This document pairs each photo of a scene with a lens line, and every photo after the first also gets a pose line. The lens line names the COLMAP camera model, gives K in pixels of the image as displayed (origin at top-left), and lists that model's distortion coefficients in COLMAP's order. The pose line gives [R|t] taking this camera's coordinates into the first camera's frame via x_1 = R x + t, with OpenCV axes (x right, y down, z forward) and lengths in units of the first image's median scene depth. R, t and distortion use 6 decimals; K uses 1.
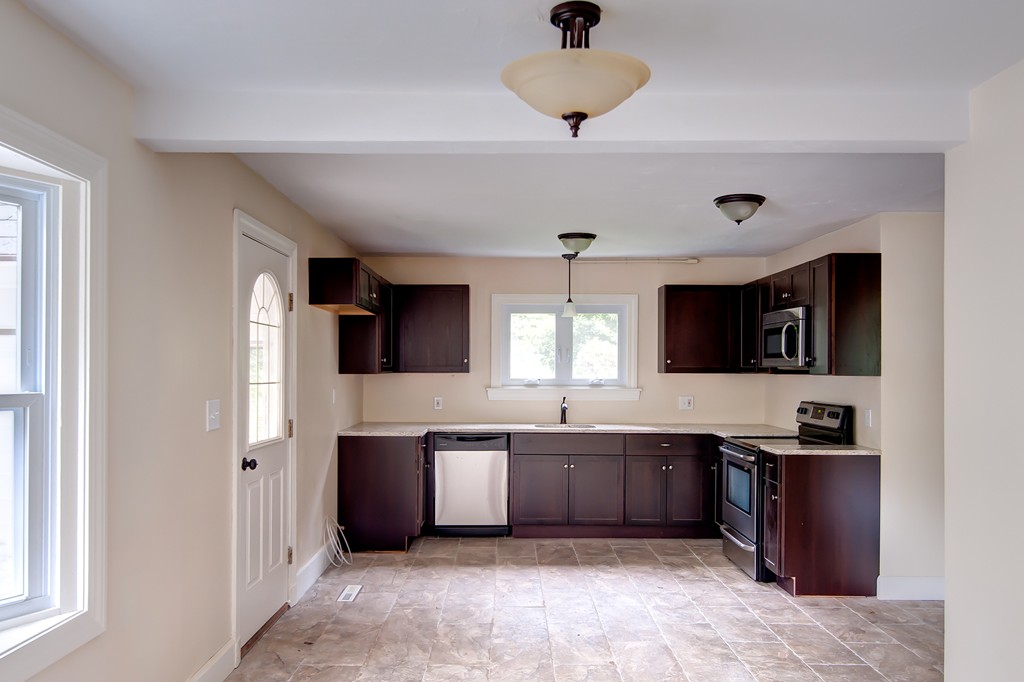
lens RADIAL K [[783.9, 0, 512.0], [0, 783.9, 341.0], [0, 0, 1]] dist [-0.008638, -0.005197]
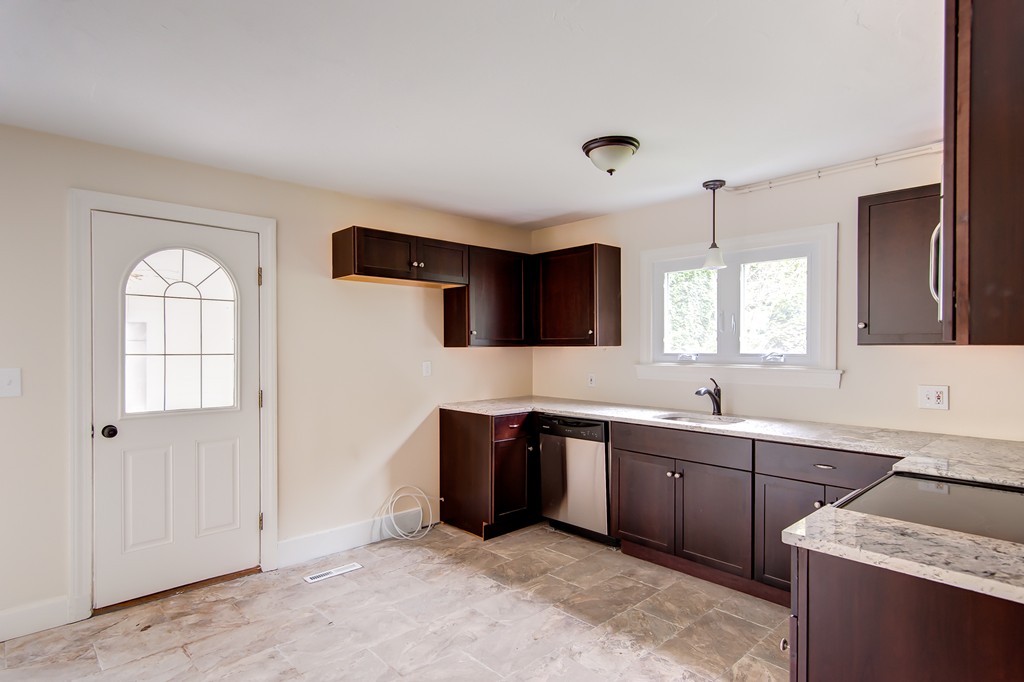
lens RADIAL K [[558.2, 0, 512.0], [0, 558.2, 341.0], [0, 0, 1]] dist [0.000915, 0.000375]
pose [[0.668435, -0.011189, -0.743687, 0.351620], [0.029630, 0.999494, 0.011594, 0.026358], [0.743180, -0.029785, 0.668428, 0.545300]]
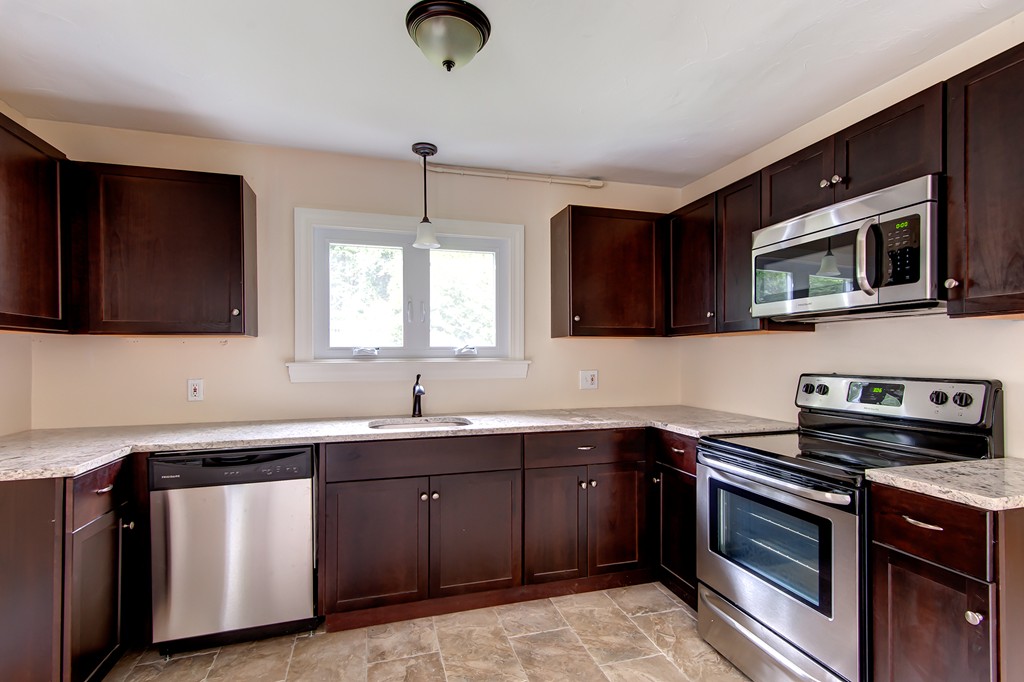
lens RADIAL K [[489.4, 0, 510.6], [0, 489.4, 352.4], [0, 0, 1]] dist [0.012579, -0.000519]
pose [[0.962584, -0.008373, 0.270855, 0.033756], [0.001158, 0.999641, 0.026785, 0.045924], [-0.270982, -0.025469, 0.962247, 0.639710]]
